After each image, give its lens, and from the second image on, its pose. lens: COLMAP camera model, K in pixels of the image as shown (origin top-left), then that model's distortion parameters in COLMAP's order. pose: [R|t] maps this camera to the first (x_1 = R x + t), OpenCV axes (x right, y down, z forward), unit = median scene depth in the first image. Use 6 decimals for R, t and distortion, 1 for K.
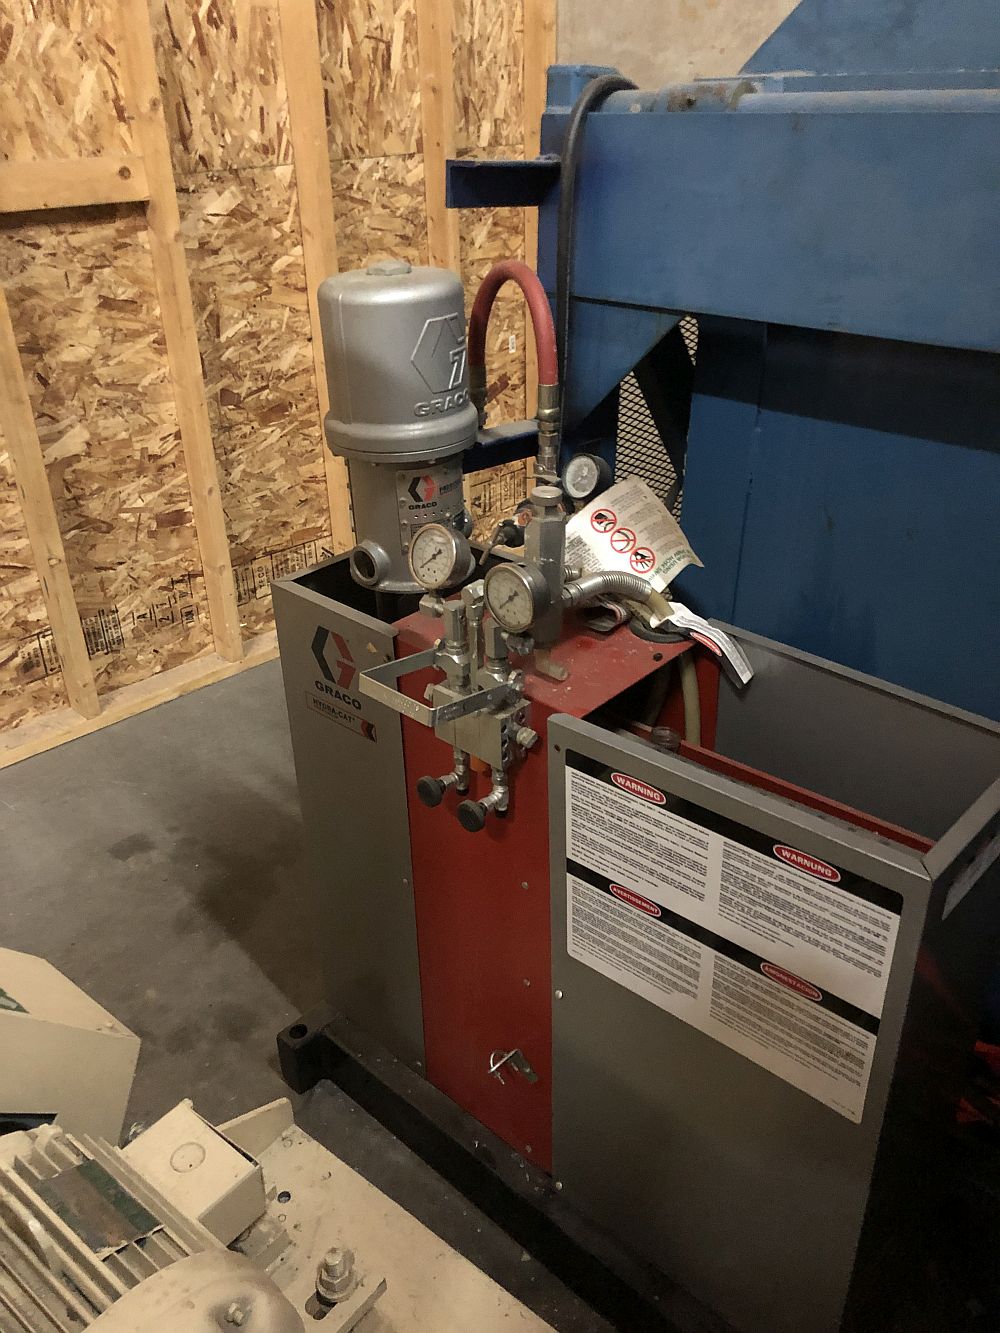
lens RADIAL K [[1078.3, 0, 500.0], [0, 1078.3, 666.5], [0, 0, 1]] dist [0.014907, 0.014011]
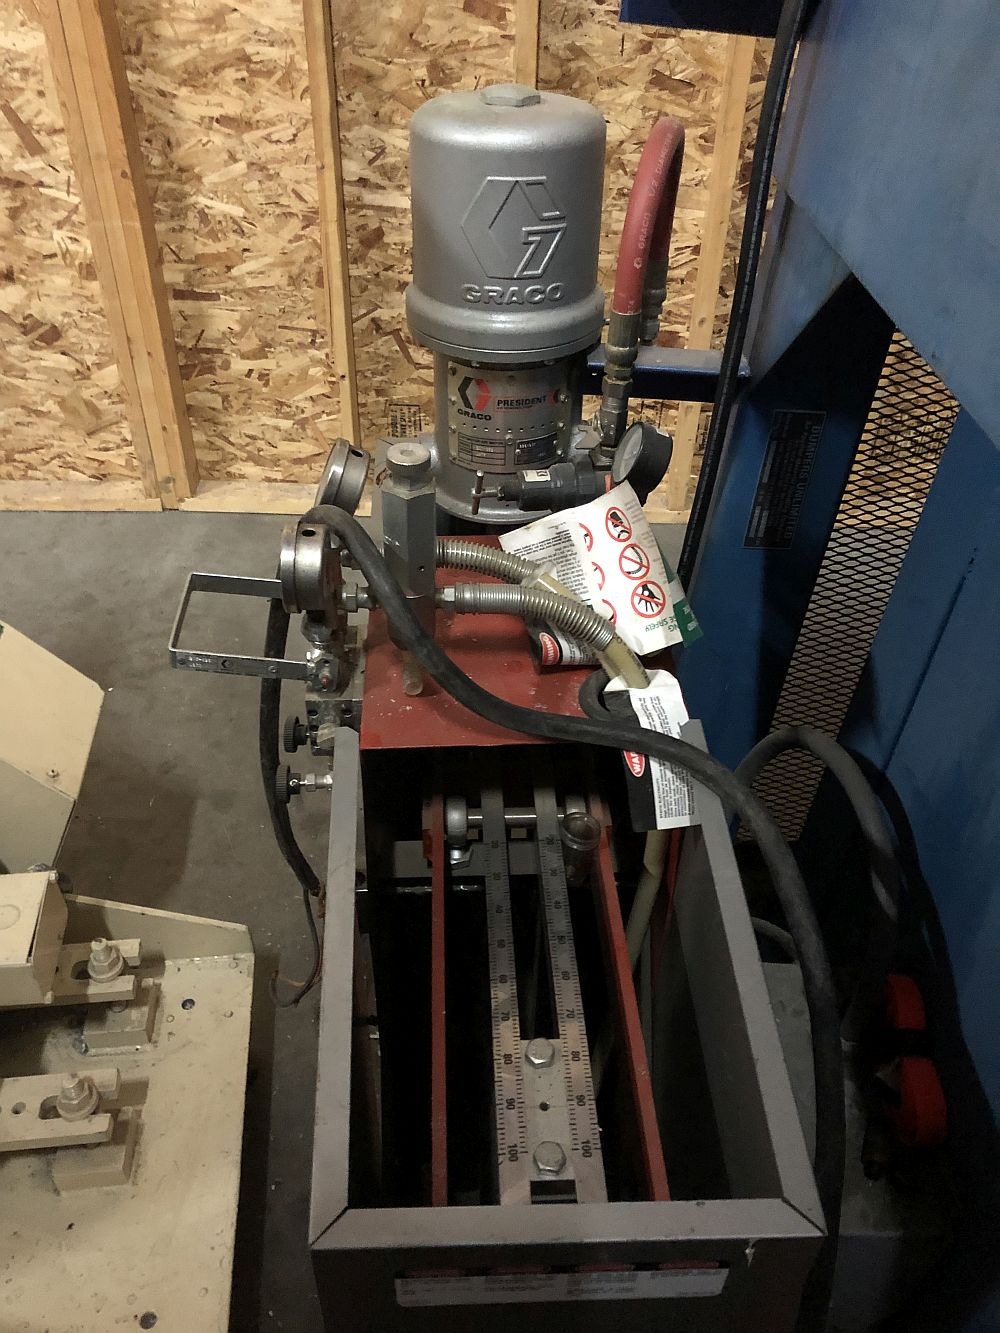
lens RADIAL K [[1078.3, 0, 500.0], [0, 1078.3, 666.5], [0, 0, 1]] dist [0.014907, 0.014011]
pose [[0.724482, 0.465830, -0.508063, 0.225671], [-0.371083, 0.884733, 0.282036, -0.114066], [0.580881, -0.015796, 0.813835, 0.193301]]
